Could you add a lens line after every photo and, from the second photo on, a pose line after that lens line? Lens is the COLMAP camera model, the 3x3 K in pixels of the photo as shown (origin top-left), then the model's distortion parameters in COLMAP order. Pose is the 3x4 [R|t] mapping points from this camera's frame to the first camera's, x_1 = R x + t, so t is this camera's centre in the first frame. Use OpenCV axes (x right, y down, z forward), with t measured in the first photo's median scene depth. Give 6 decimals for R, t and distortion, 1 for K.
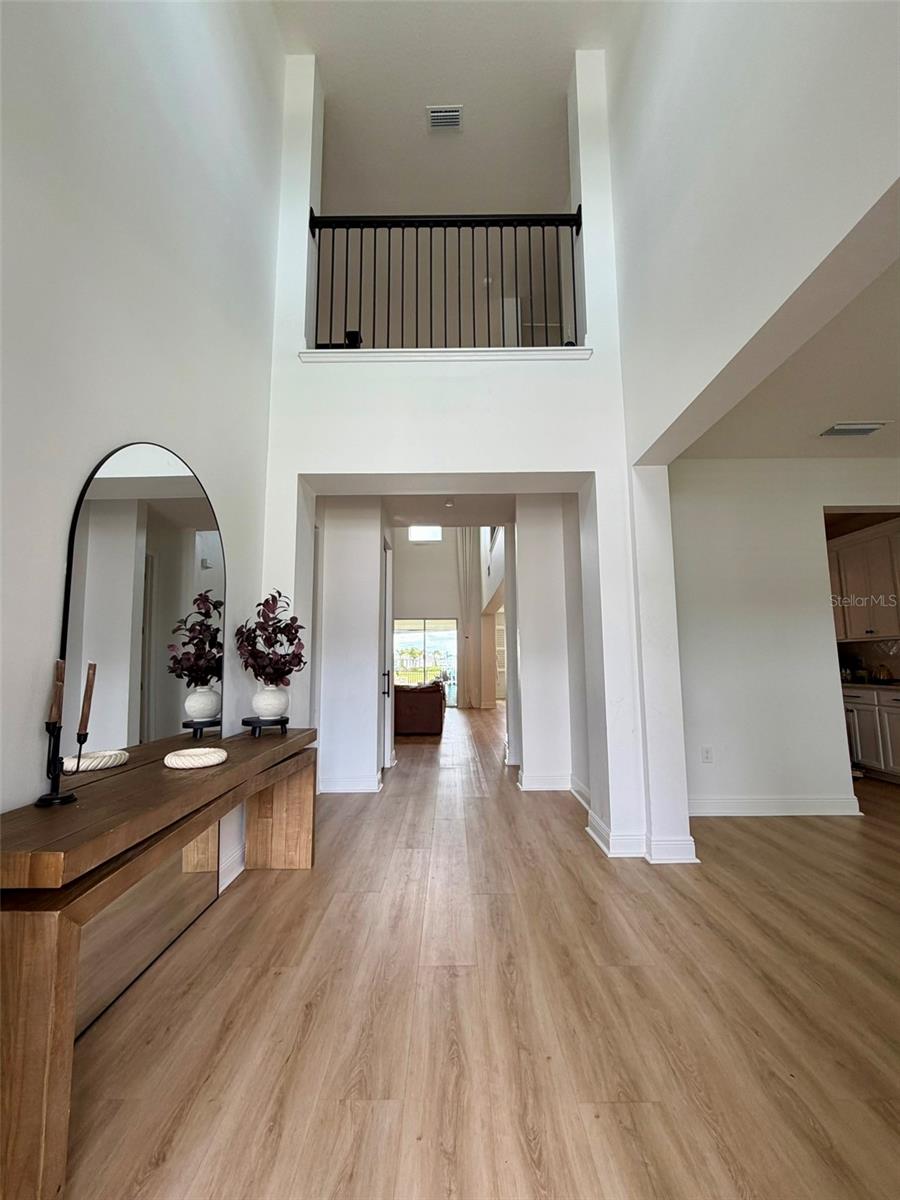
lens RADIAL K [[488.8, 0, 450.0], [0, 488.8, 600.0], [0, 0, 1]] dist [0.000072, 0.000176]
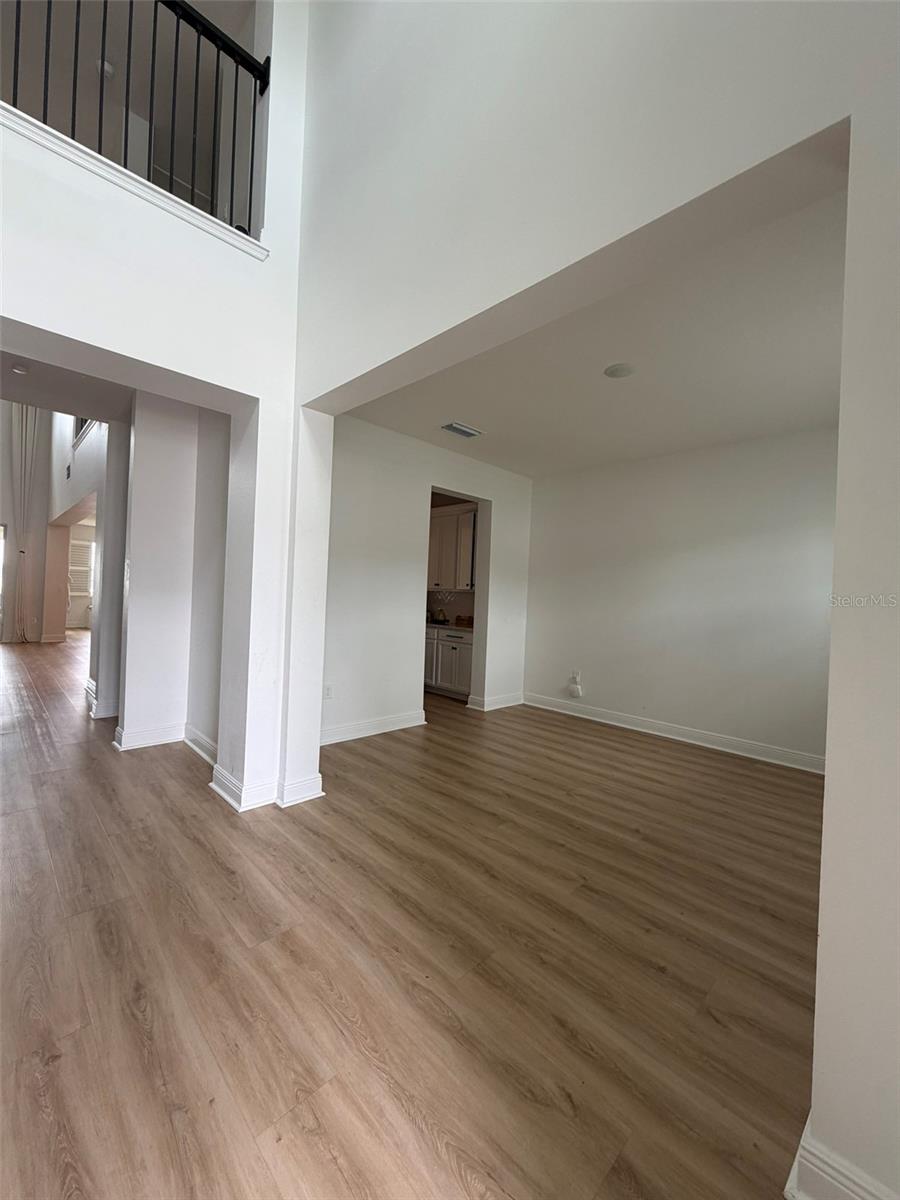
lens RADIAL K [[475.4, 0, 450.0], [0, 475.4, 600.0], [0, 0, 1]] dist [-0.000537, 0.000118]
pose [[0.717283, 0.033984, 0.695952, -0.055670], [-0.130283, 0.987736, 0.086045, -0.029991], [-0.684493, -0.152389, 0.712914, 0.130634]]
